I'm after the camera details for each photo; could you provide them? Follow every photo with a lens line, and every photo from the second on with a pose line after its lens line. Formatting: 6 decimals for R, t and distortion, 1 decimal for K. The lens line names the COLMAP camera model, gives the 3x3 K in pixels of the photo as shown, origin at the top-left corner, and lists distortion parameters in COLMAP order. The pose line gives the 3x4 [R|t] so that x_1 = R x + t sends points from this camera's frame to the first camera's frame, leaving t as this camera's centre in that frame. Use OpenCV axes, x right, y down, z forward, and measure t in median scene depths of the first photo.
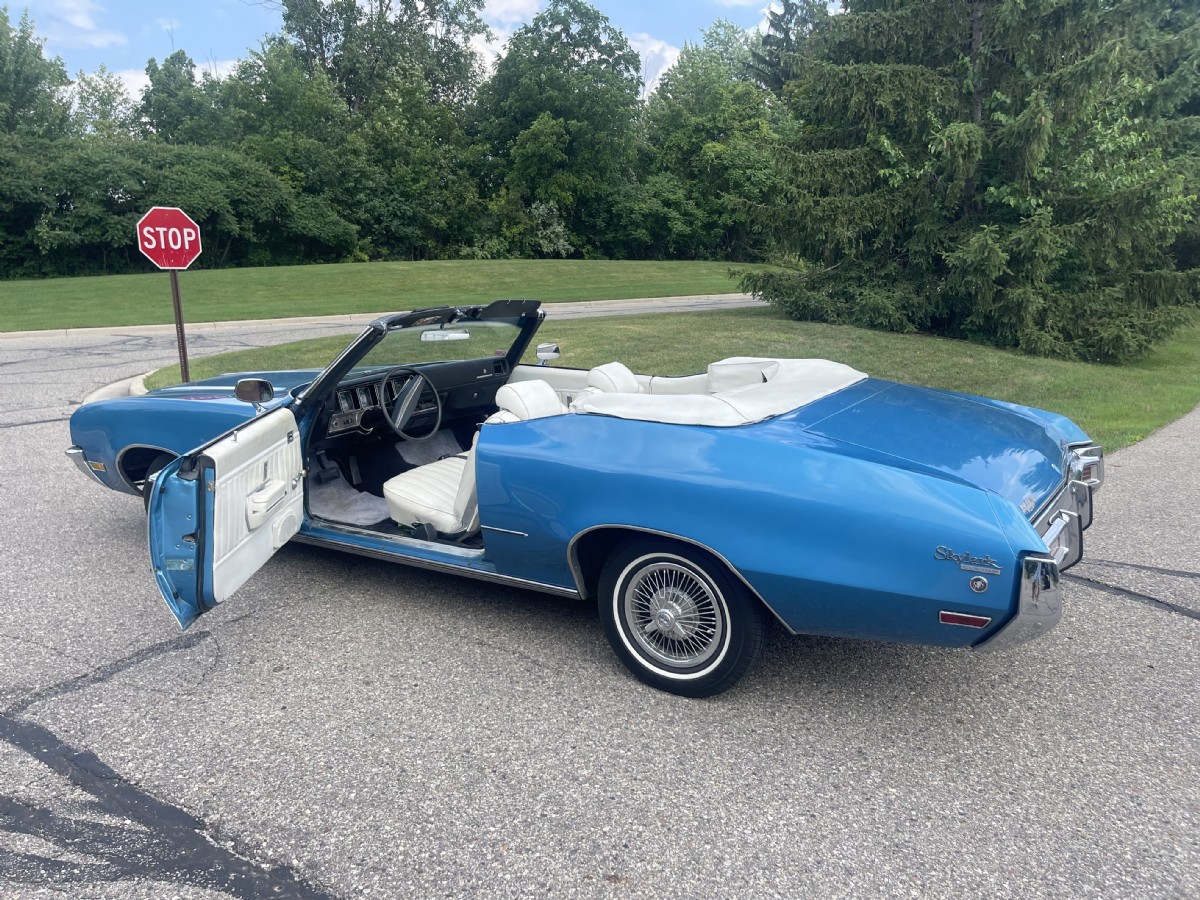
lens RADIAL K [[913.9, 0, 603.2], [0, 913.9, 442.6], [0, 0, 1]] dist [0.077640, -0.113735]
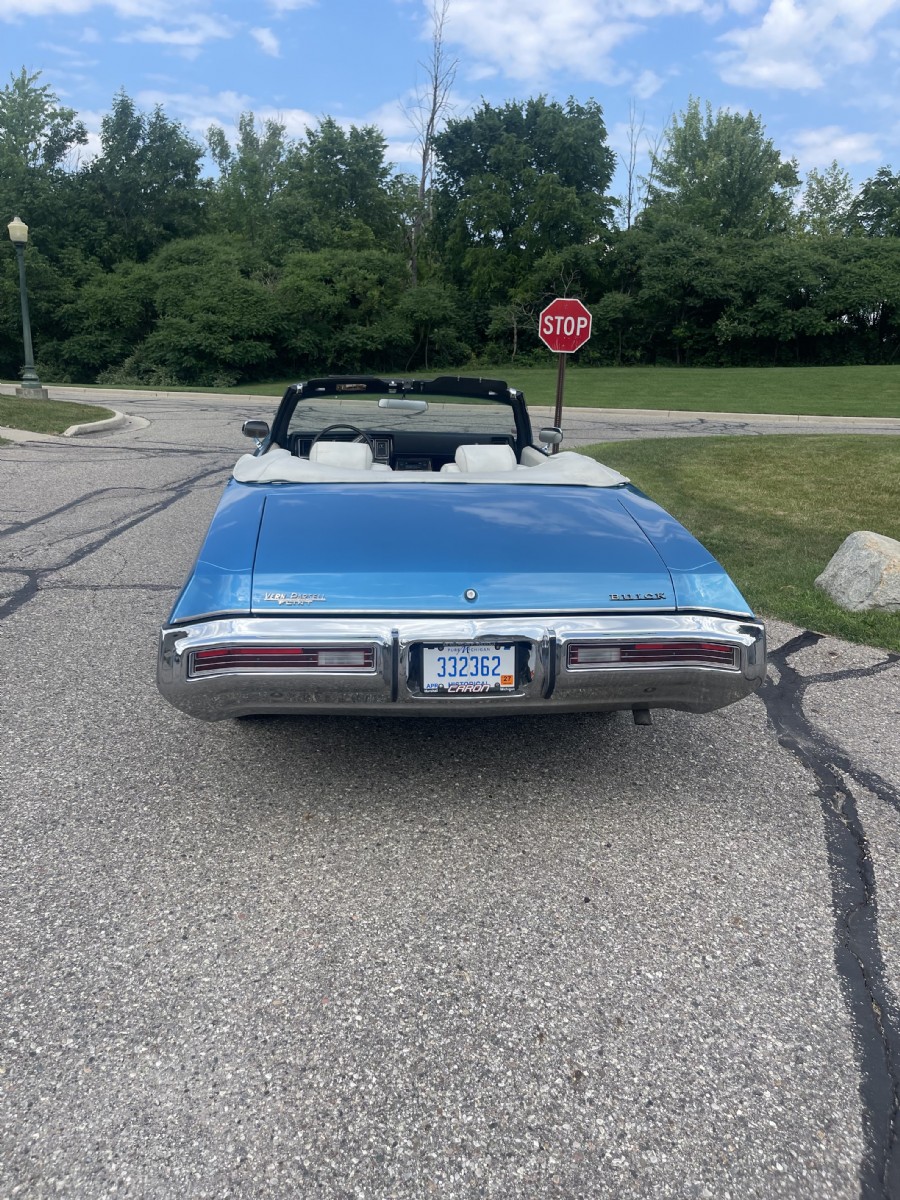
lens RADIAL K [[912.9, 0, 450.0], [0, 912.9, 600.0], [0, 0, 1]] dist [0.009163, -0.001427]
pose [[0.618374, 0.232809, -0.750609, 0.099849], [-0.184016, 0.971455, 0.149710, -0.007926], [0.764037, 0.045547, 0.643563, 0.042280]]
